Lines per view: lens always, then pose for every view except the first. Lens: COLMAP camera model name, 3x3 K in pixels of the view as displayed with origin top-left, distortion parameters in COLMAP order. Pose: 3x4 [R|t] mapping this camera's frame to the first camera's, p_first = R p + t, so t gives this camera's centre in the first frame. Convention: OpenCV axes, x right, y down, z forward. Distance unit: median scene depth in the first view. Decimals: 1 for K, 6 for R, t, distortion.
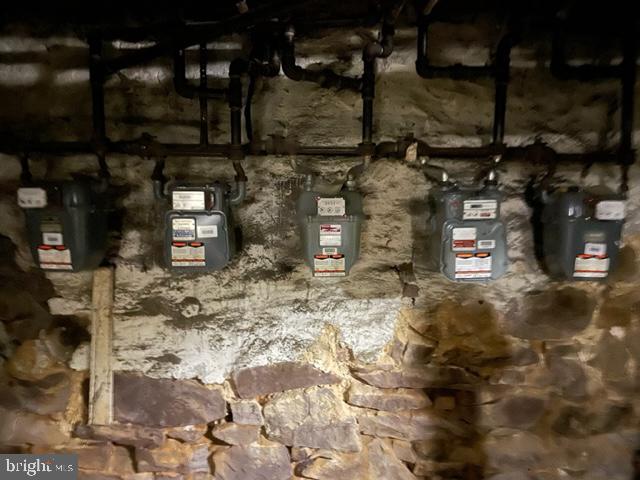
lens RADIAL K [[473.6, 0, 319.5], [0, 473.6, 240.9], [0, 0, 1]] dist [0.009525, -0.009313]
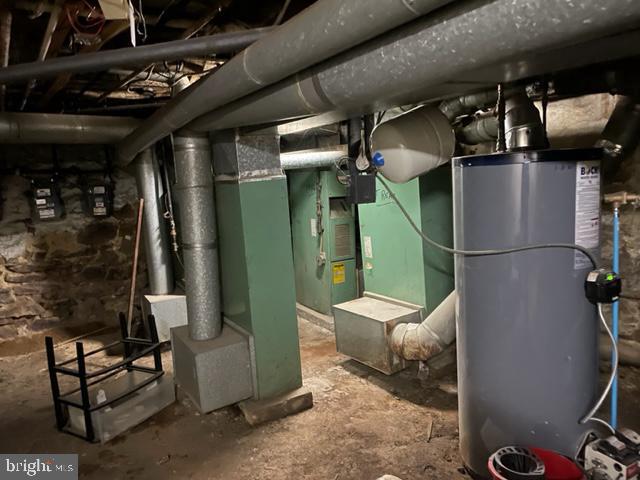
lens RADIAL K [[473.6, 0, 322.1], [0, 473.6, 239.6], [0, 0, 1]] dist [0.009525, -0.009313]
pose [[0.852386, -0.115821, 0.509925, 0.213829], [0.112456, 0.992947, 0.037550, 0.227103], [-0.510678, 0.025337, 0.859399, -1.757893]]
